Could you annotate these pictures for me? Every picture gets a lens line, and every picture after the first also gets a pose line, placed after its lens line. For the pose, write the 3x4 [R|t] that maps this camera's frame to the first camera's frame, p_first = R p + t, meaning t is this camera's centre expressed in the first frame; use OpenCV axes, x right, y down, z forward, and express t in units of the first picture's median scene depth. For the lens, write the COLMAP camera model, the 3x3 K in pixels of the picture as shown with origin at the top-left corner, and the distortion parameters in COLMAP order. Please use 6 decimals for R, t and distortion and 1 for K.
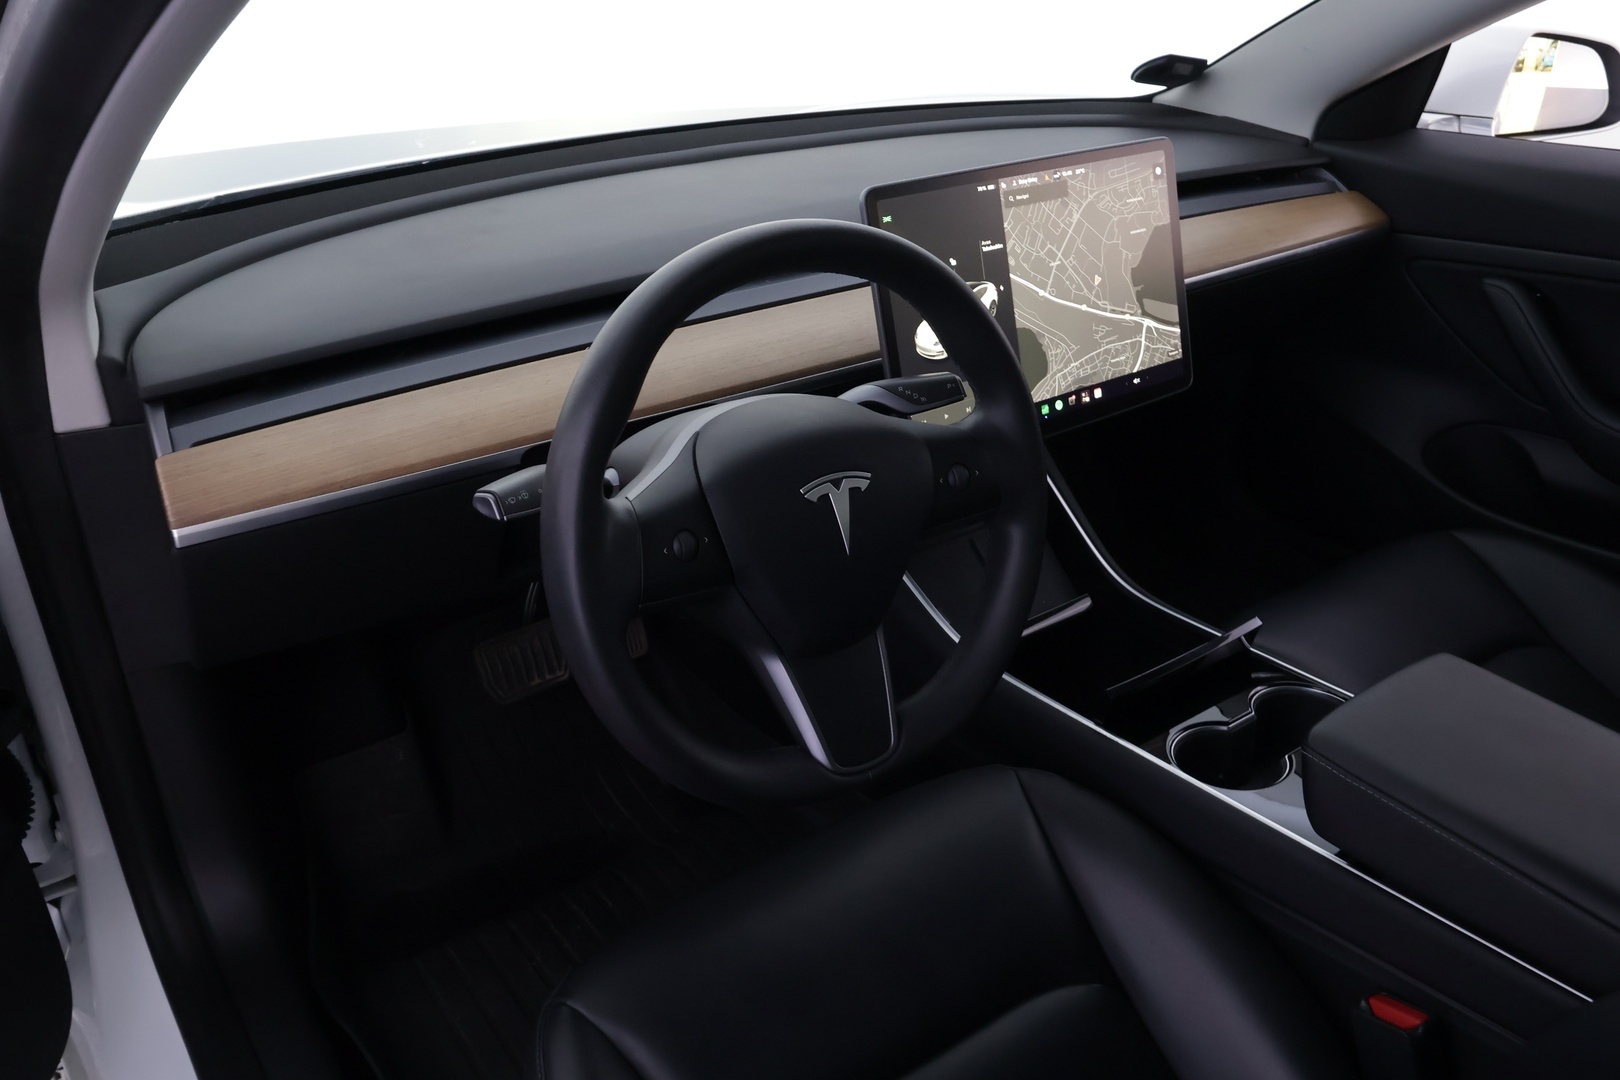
lens RADIAL K [[1317.6, 0, 833.4], [0, 1317.6, 595.2], [0, 0, 1]] dist [0.012463, 0.001743]
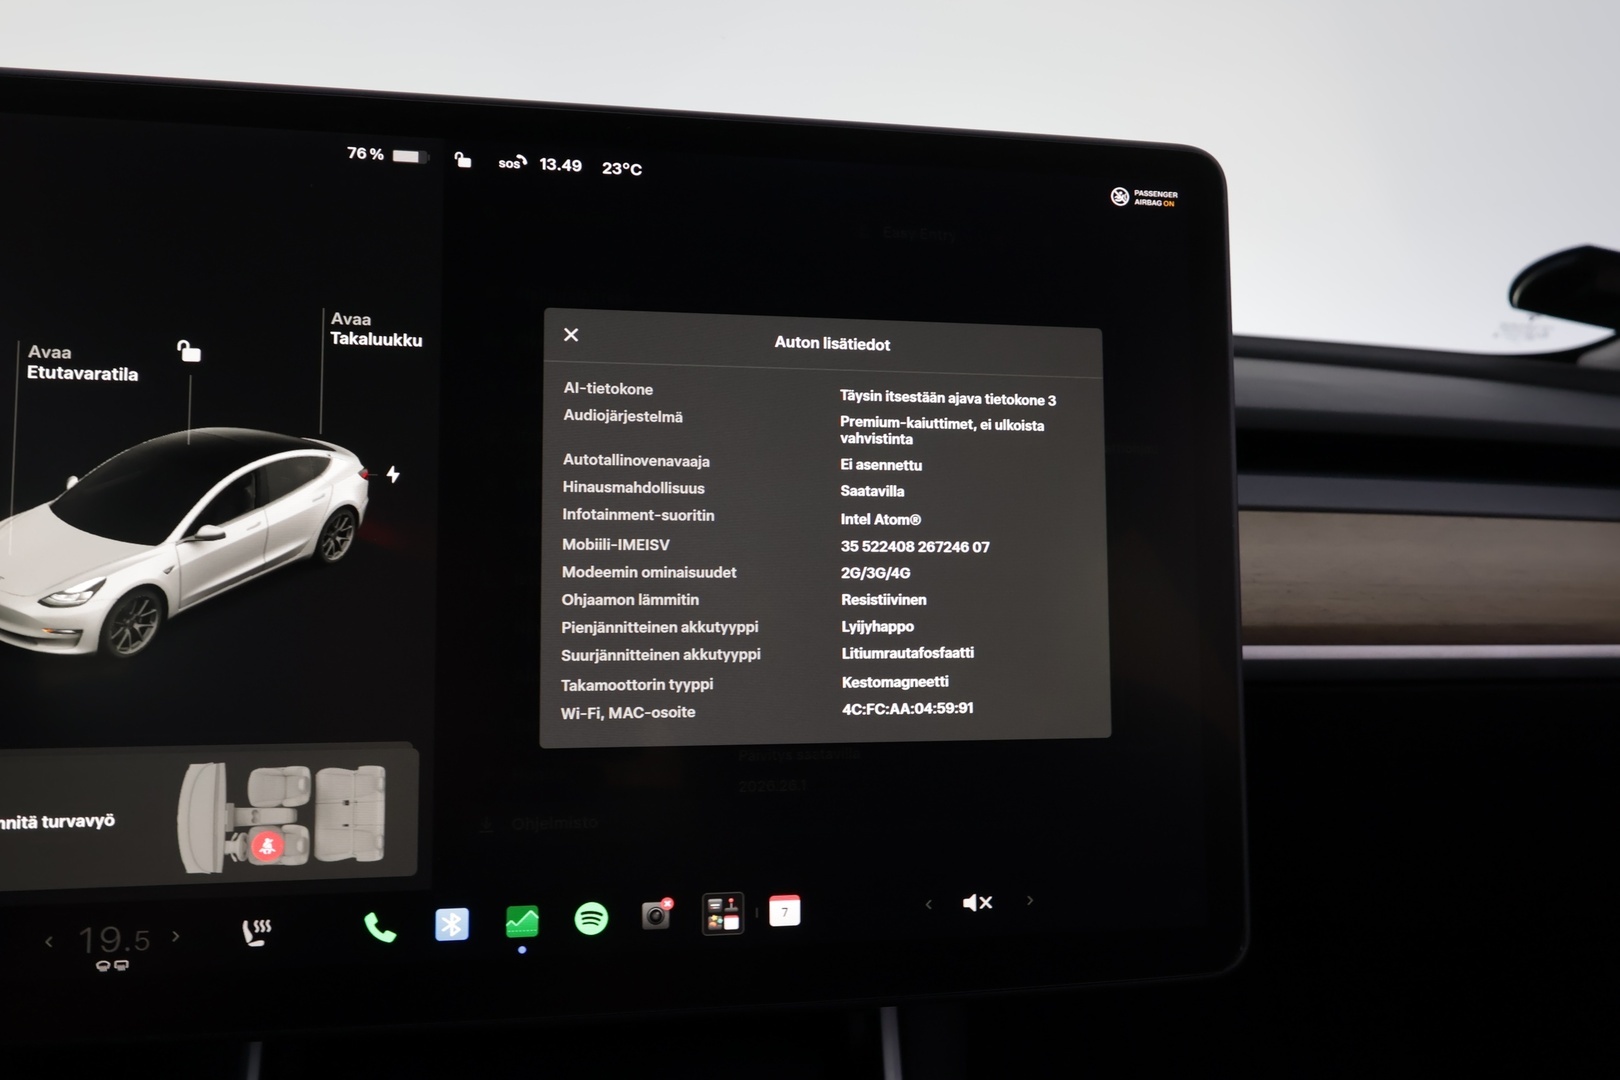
lens RADIAL K [[1317.6, 0, 821.9], [0, 1317.6, 547.1], [0, 0, 1]] dist [0.012463, 0.001743]
pose [[0.890140, 0.121625, -0.439157, 0.337034], [-0.259112, 0.927854, -0.268232, -0.158731], [0.374850, 0.352555, 0.857434, 0.765989]]
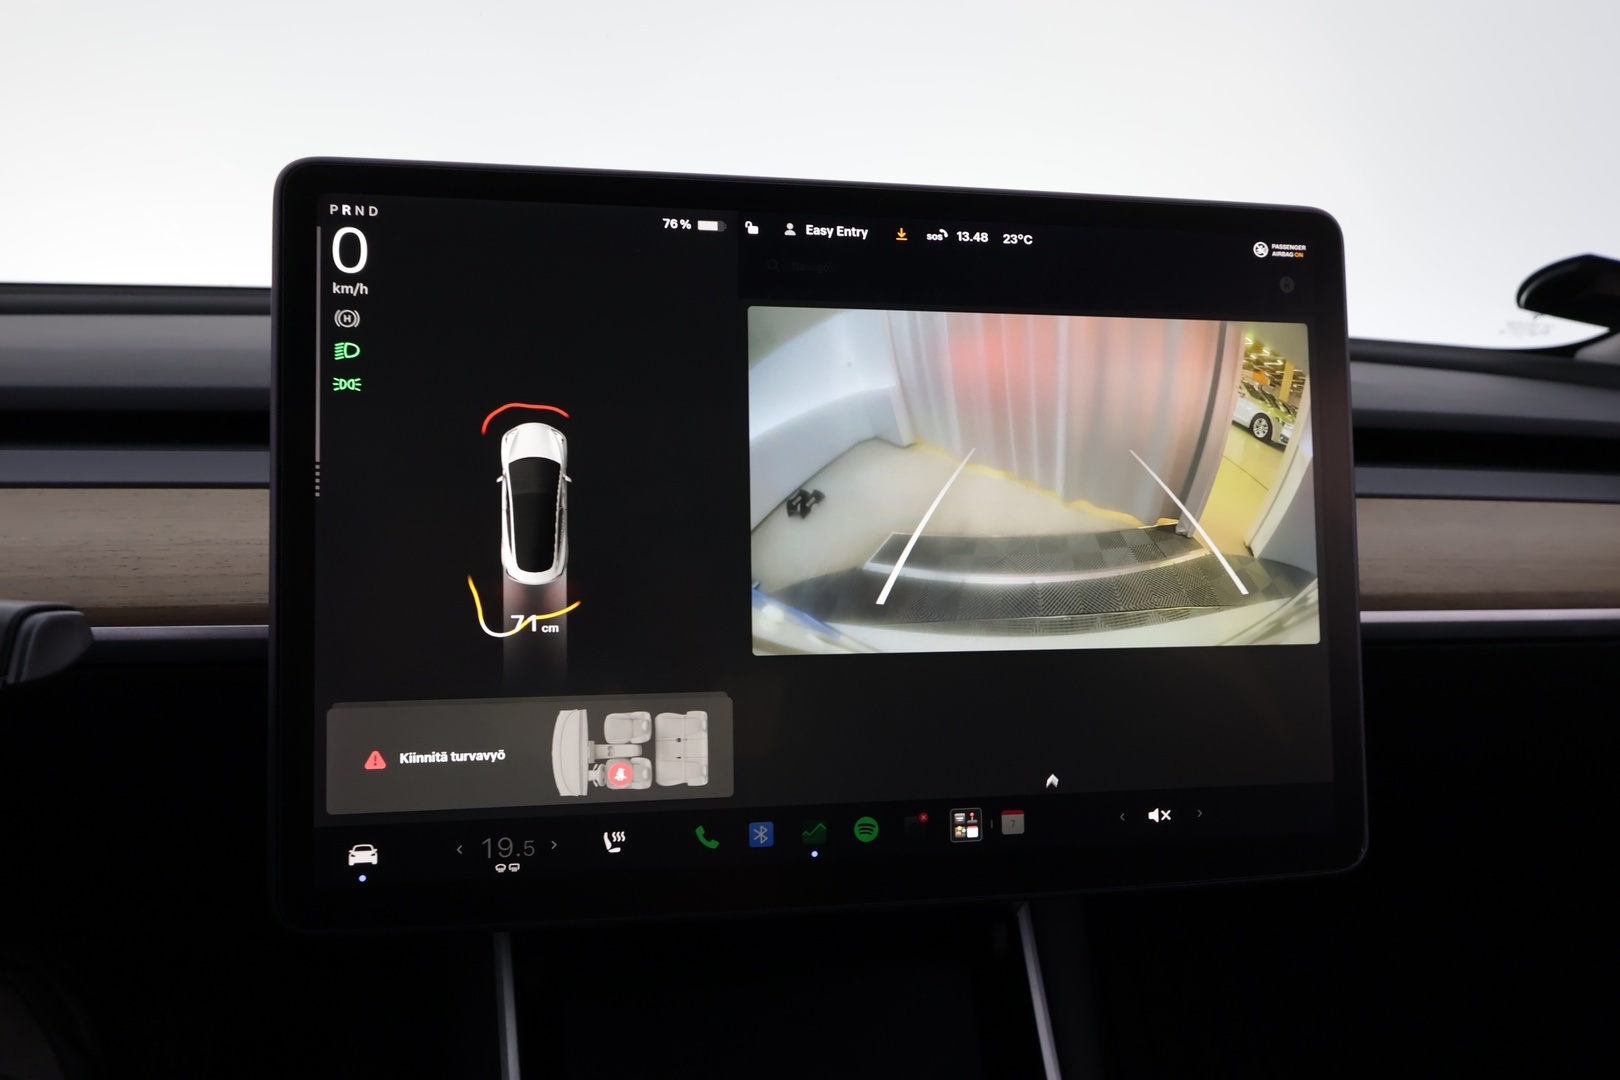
lens RADIAL K [[1317.6, 0, 823.6], [0, 1317.6, 549.4], [0, 0, 1]] dist [0.012463, 0.001743]
pose [[0.902859, 0.122606, -0.412084, 0.306045], [-0.243967, 0.935319, -0.256239, -0.123688], [0.354013, 0.331882, 0.874373, 0.672614]]
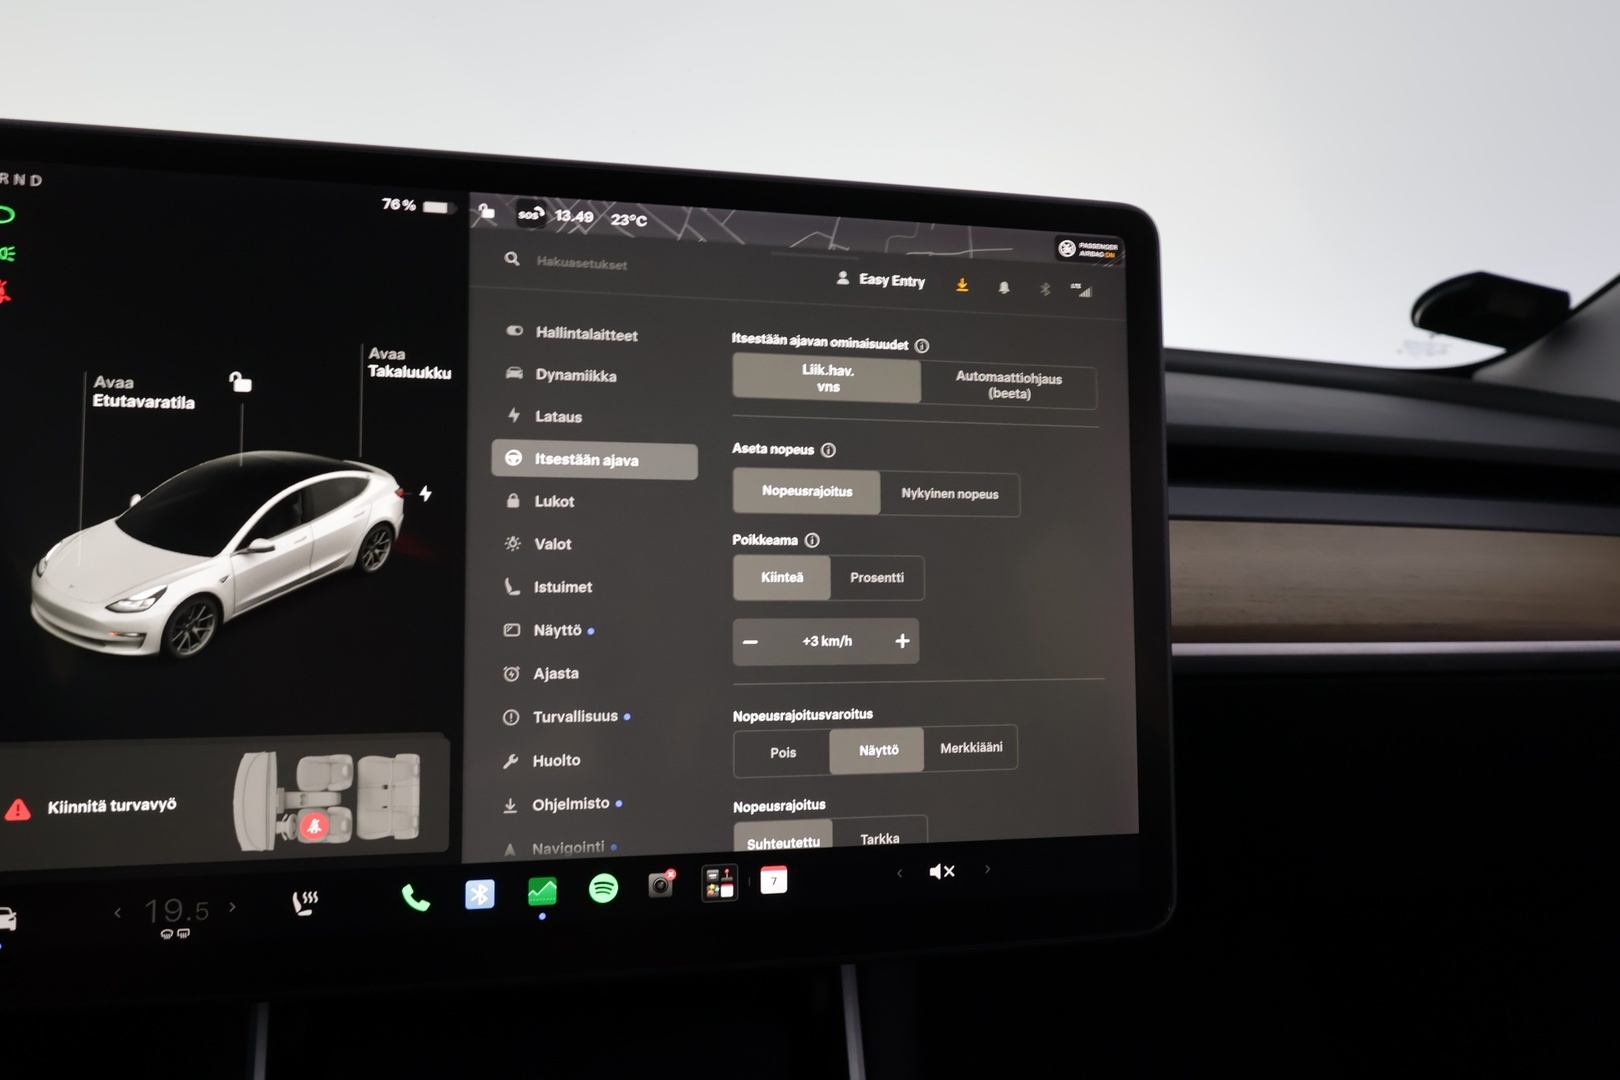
lens RADIAL K [[1317.6, 0, 826.0], [0, 1317.6, 545.7], [0, 0, 1]] dist [0.012463, 0.001743]
pose [[0.913339, 0.127379, -0.386765, 0.340585], [-0.246685, 0.928766, -0.276659, -0.149695], [0.323974, 0.348092, 0.879700, 0.725159]]
